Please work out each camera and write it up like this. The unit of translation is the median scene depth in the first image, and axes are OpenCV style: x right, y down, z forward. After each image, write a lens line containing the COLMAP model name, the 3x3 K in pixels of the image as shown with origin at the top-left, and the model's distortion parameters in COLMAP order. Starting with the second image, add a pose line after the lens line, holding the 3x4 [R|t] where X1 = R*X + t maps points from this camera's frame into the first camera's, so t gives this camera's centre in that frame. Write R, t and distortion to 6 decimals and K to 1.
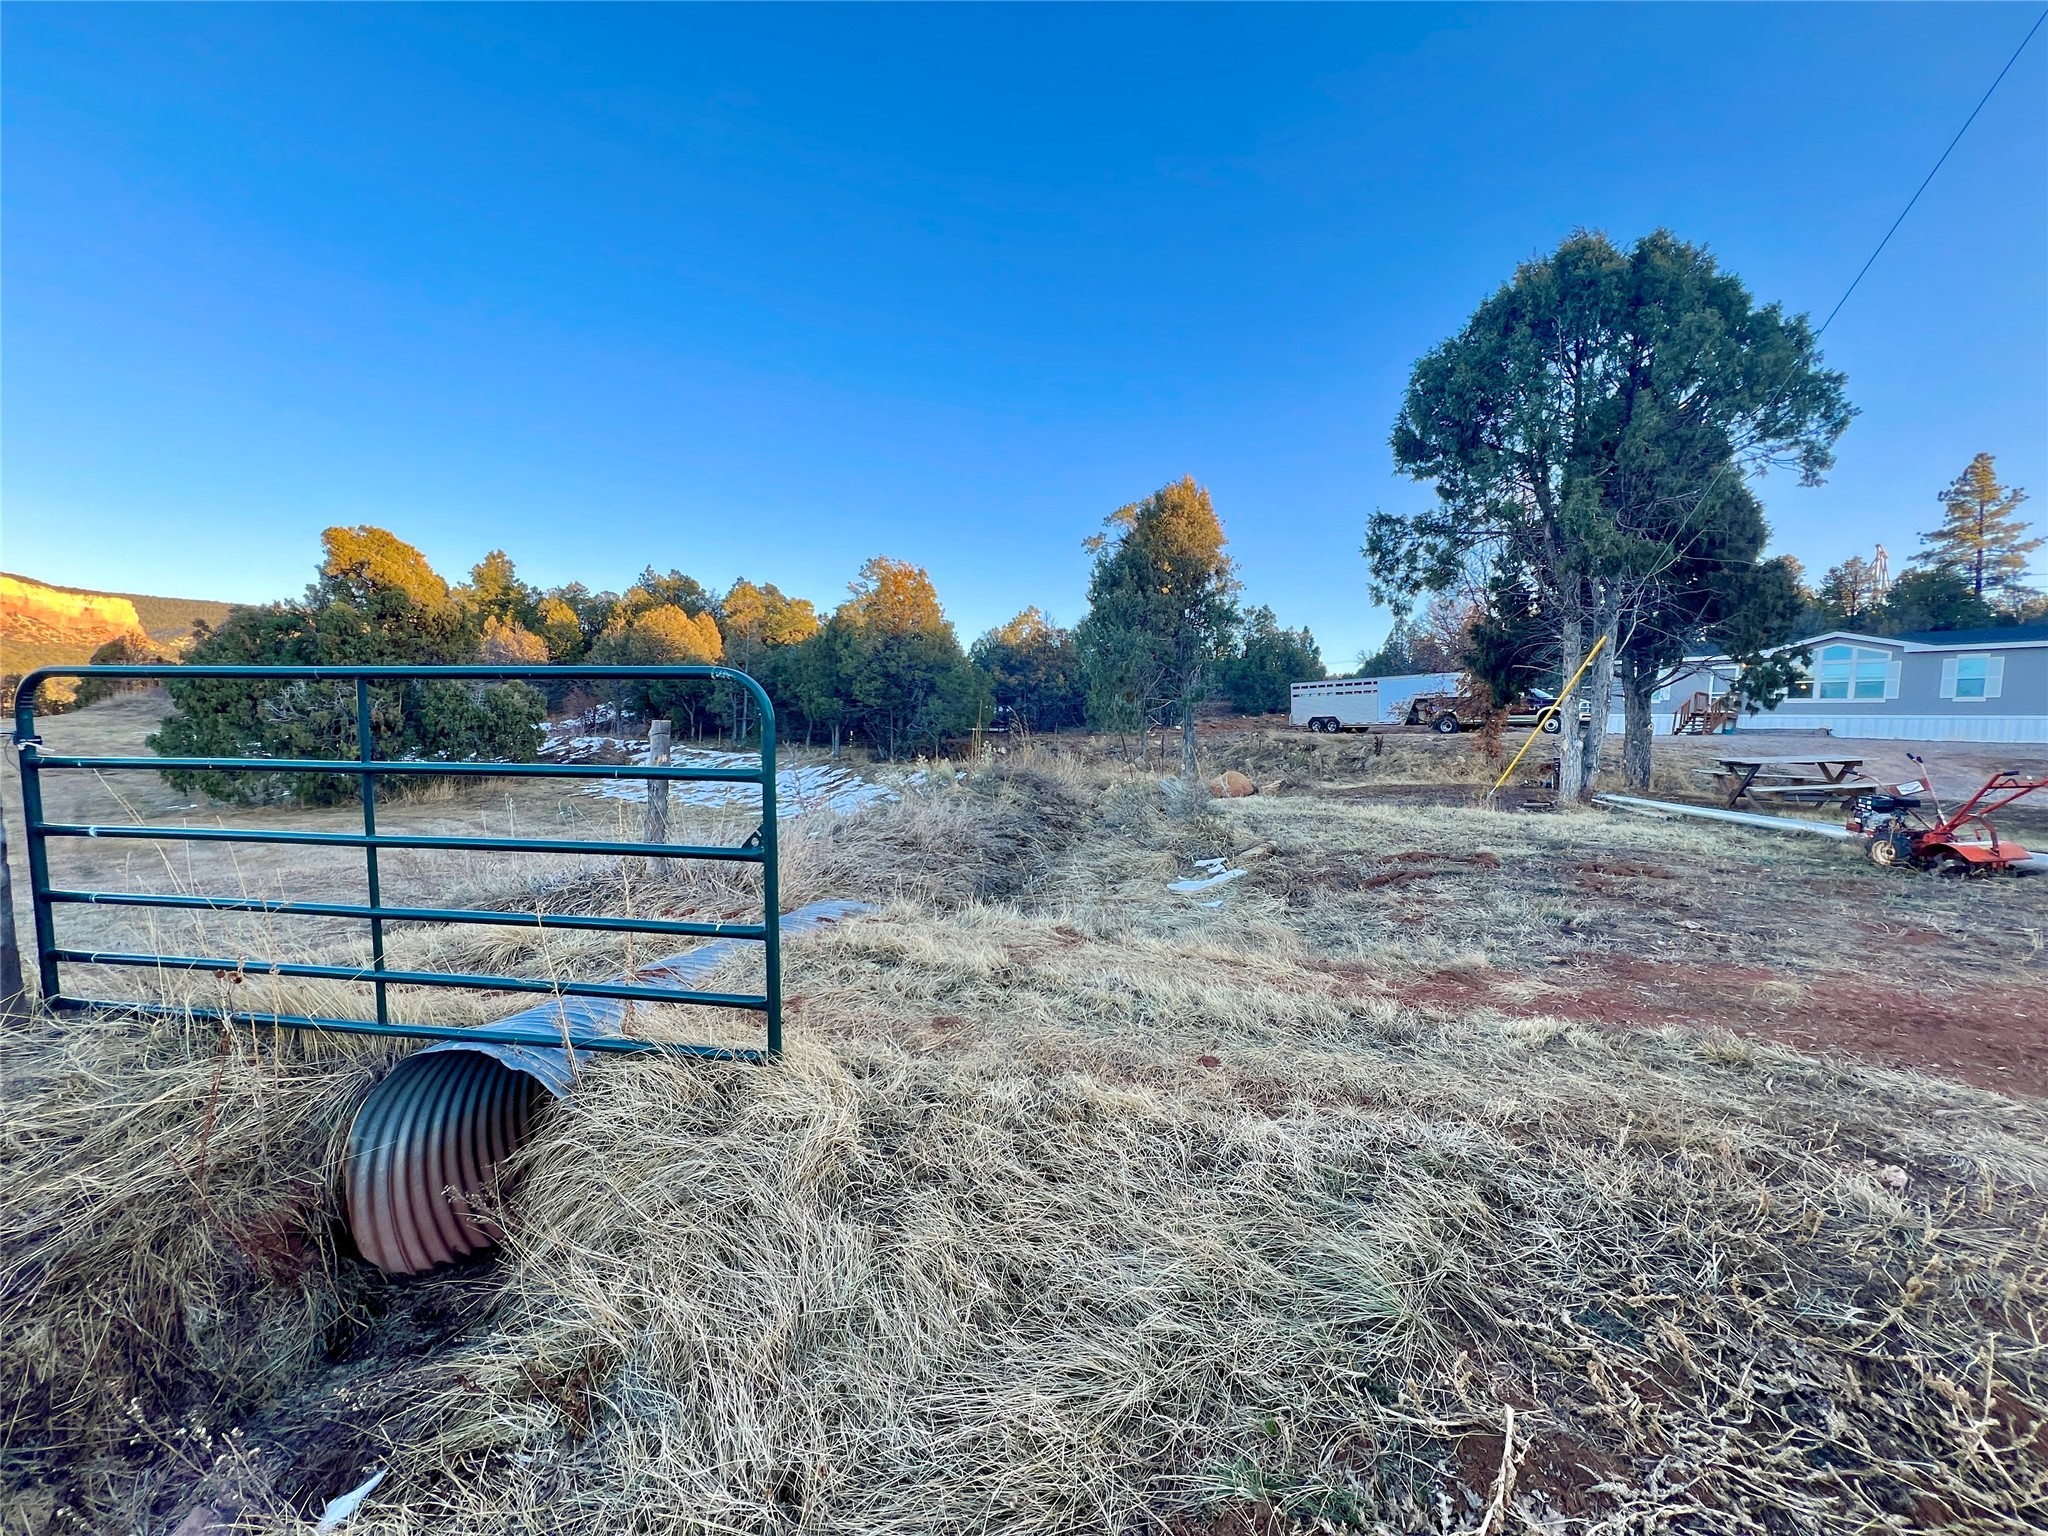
lens RADIAL K [[818.4, 0, 1022.0], [0, 818.4, 775.8], [0, 0, 1]] dist [0.000930, 0.000020]
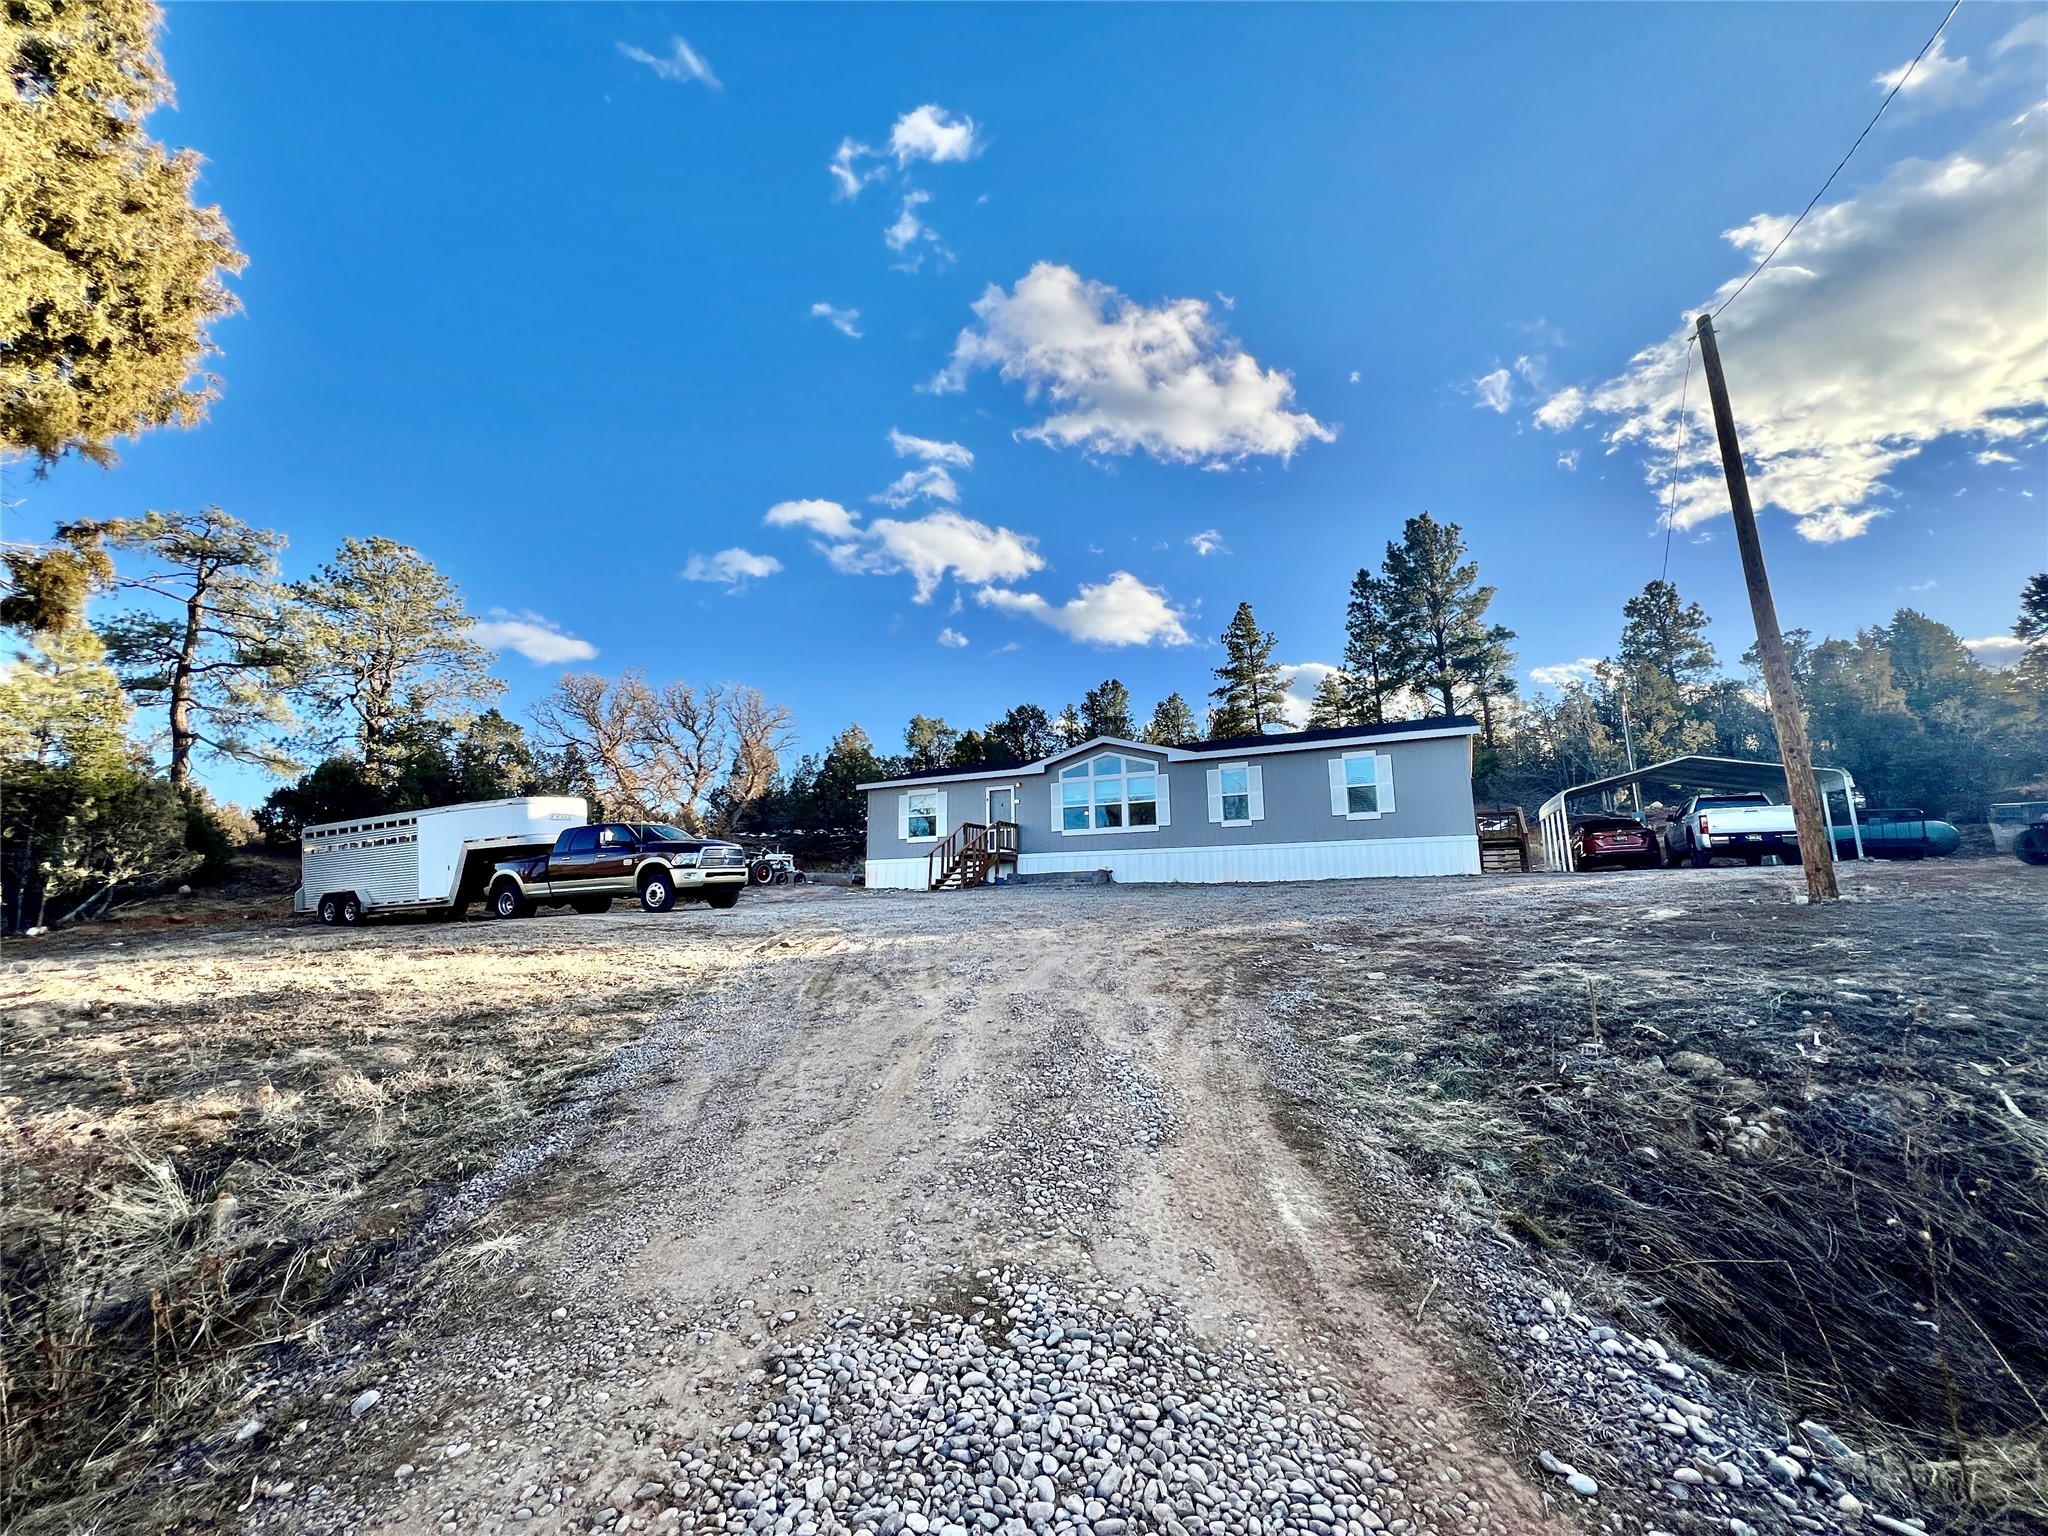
lens RADIAL K [[818.4, 0, 1023.9], [0, 818.4, 764.8], [0, 0, 1]] dist [0.000930, 0.000020]
pose [[0.851384, 0.013082, 0.524380, 0.513626], [0.084308, 0.983279, -0.161413, -0.037053], [-0.517723, 0.181634, 0.836045, 0.403607]]
